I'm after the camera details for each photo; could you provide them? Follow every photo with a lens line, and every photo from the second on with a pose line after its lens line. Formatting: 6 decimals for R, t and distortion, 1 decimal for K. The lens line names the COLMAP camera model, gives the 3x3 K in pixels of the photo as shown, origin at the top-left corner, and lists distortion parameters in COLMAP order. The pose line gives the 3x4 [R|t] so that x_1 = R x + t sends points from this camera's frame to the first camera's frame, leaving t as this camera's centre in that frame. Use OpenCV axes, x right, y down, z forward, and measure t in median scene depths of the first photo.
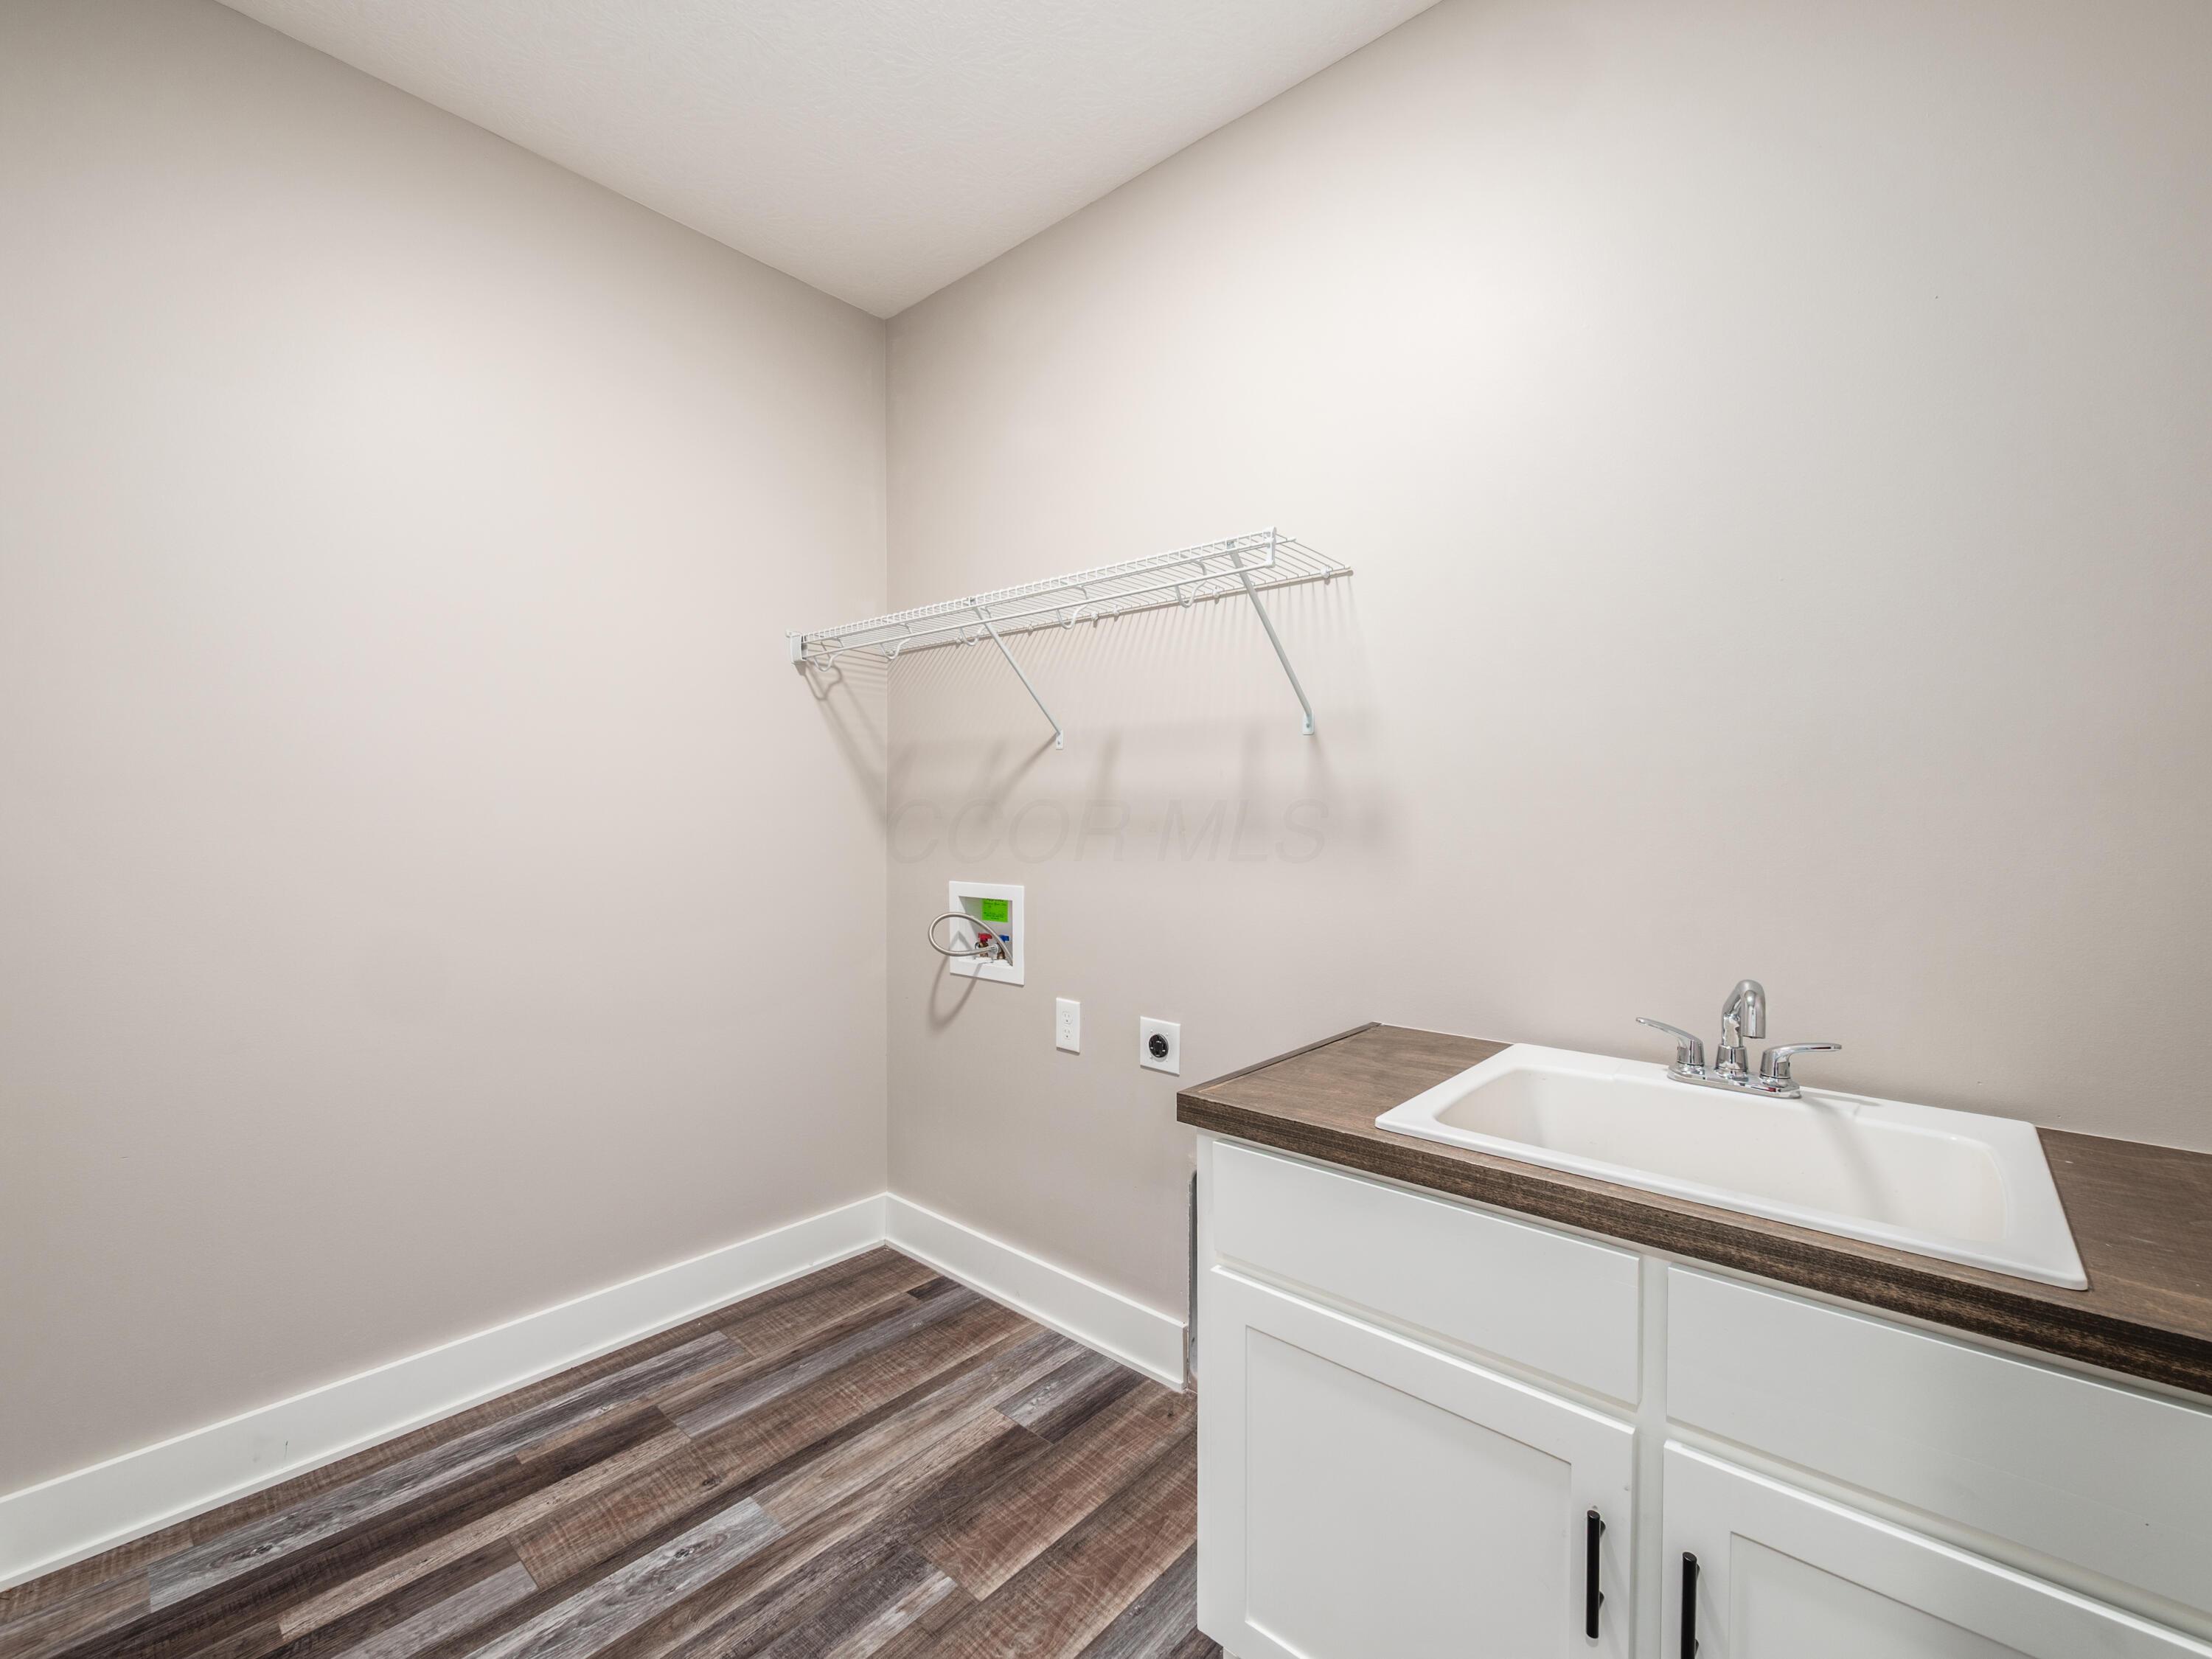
lens RADIAL K [[932.1, 0, 1104.7], [0, 932.1, 836.7], [0, 0, 1]] dist [-0.007970, 0.001643]
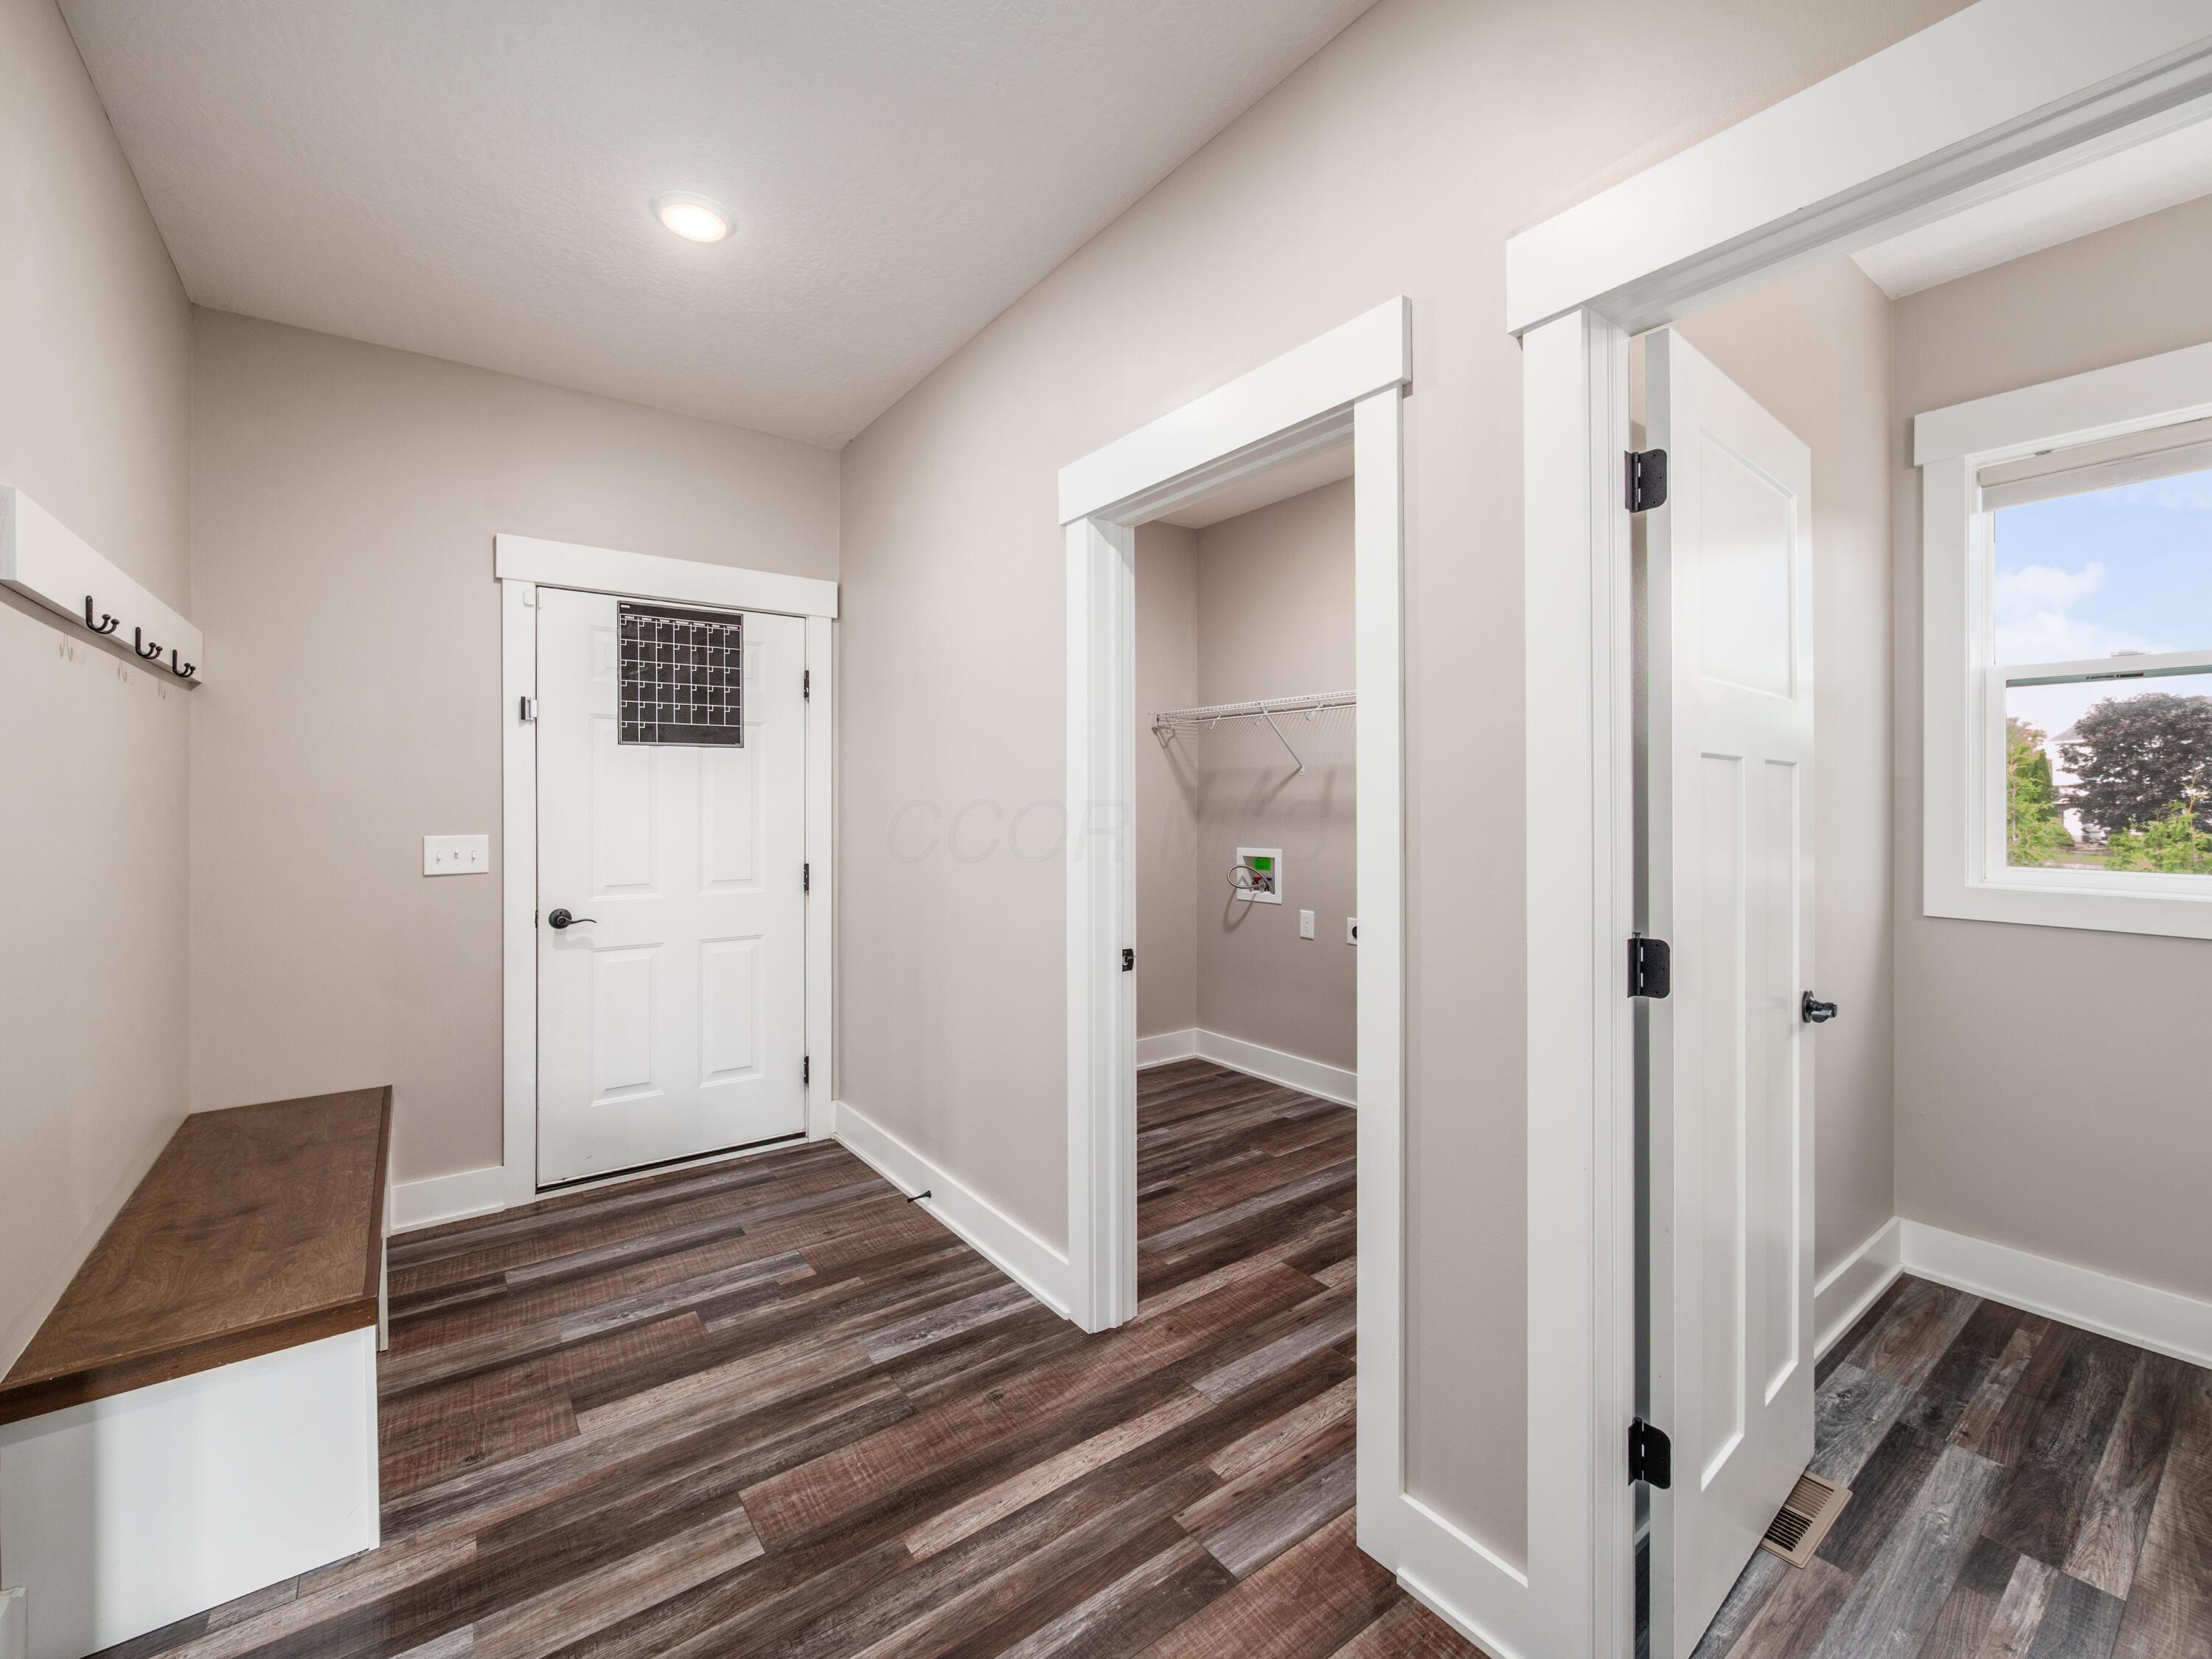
lens RADIAL K [[932.1, 0, 1098.9], [0, 932.1, 819.5], [0, 0, 1]] dist [-0.007970, 0.001643]
pose [[0.975977, -0.002675, -0.217858, -0.036029], [0.003654, 0.999985, 0.004088, -0.014722], [0.217844, -0.004786, 0.975972, -0.825649]]
